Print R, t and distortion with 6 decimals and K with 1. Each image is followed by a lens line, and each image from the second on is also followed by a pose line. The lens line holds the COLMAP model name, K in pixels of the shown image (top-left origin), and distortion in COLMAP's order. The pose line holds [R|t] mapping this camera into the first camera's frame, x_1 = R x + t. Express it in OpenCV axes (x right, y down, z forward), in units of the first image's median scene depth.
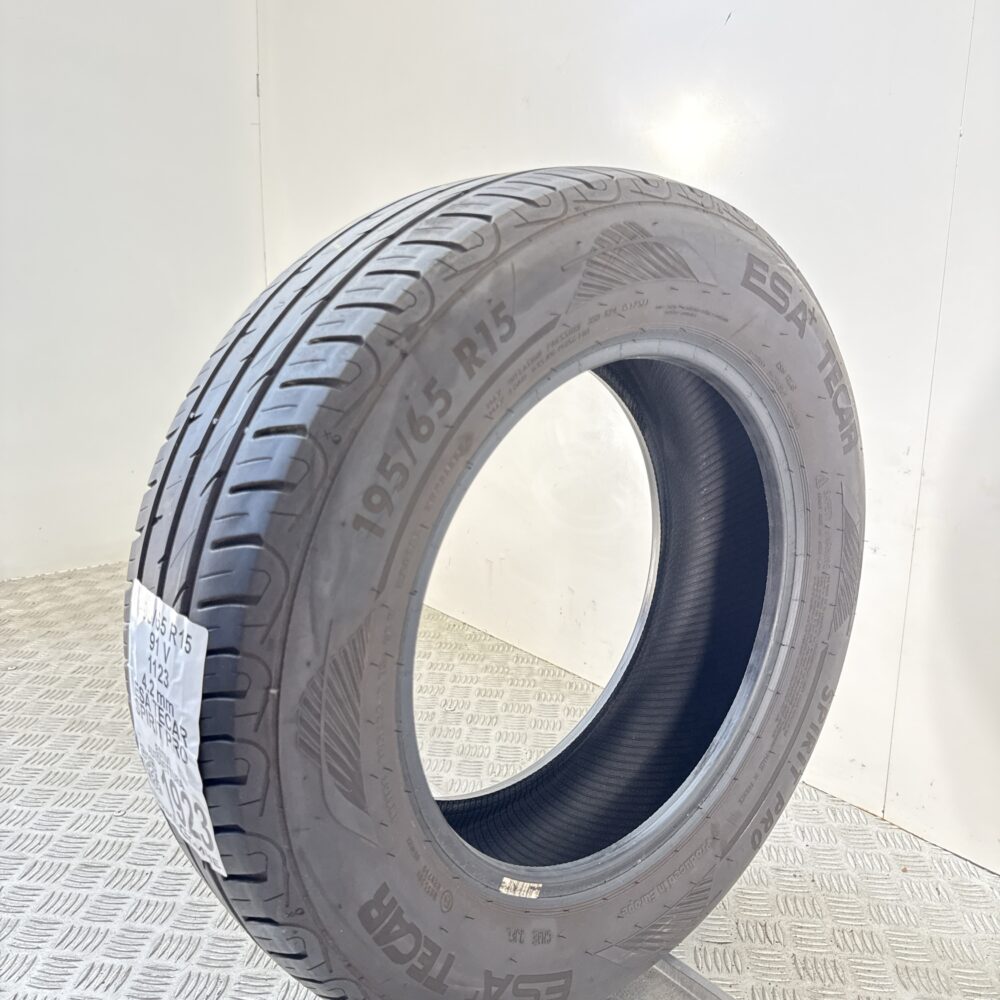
lens RADIAL K [[969.0, 0, 500.0], [0, 969.0, 500.0], [0, 0, 1]] dist [0.188345, -0.516708]
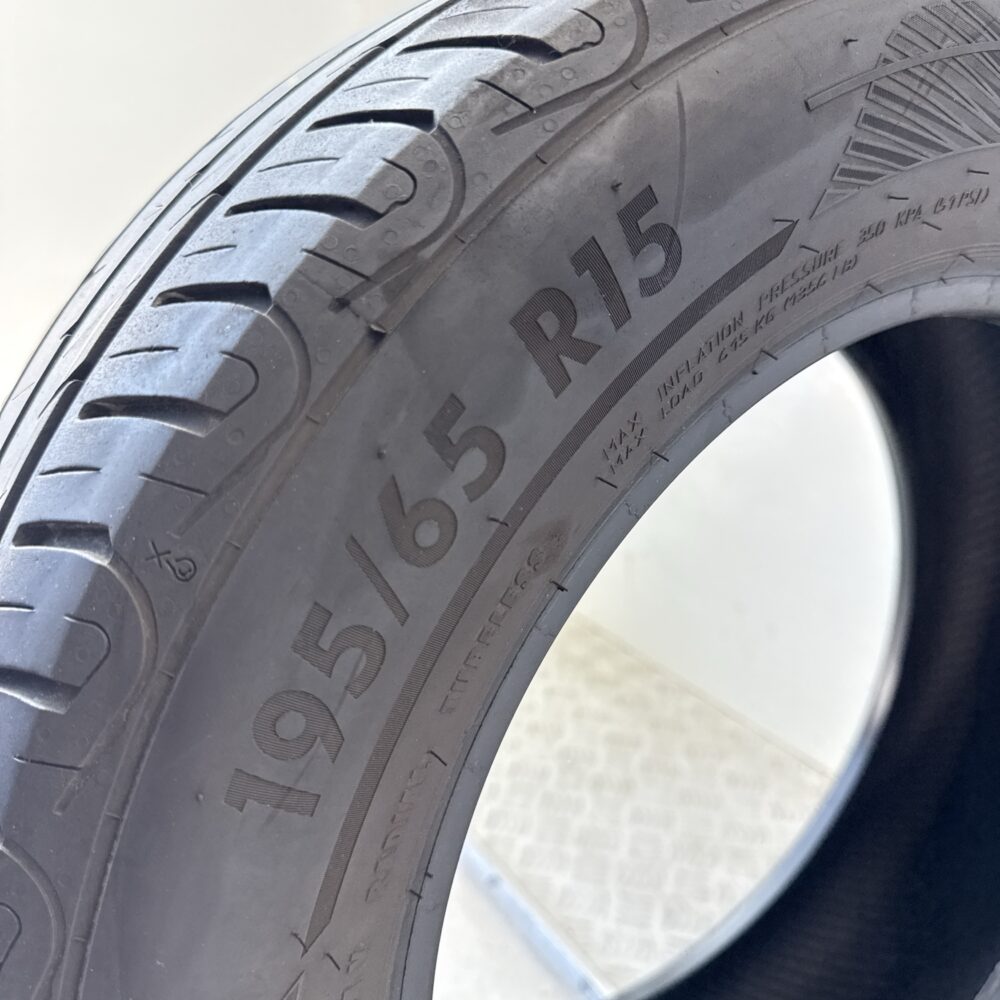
lens RADIAL K [[969.0, 0, 500.0], [0, 969.0, 500.0], [0, 0, 1]] dist [0.188345, -0.516708]
pose [[0.988644, 0.027585, -0.147724, 0.004945], [-0.016533, 0.997007, 0.075527, -0.110774], [0.149365, -0.072227, 0.986141, 0.609221]]
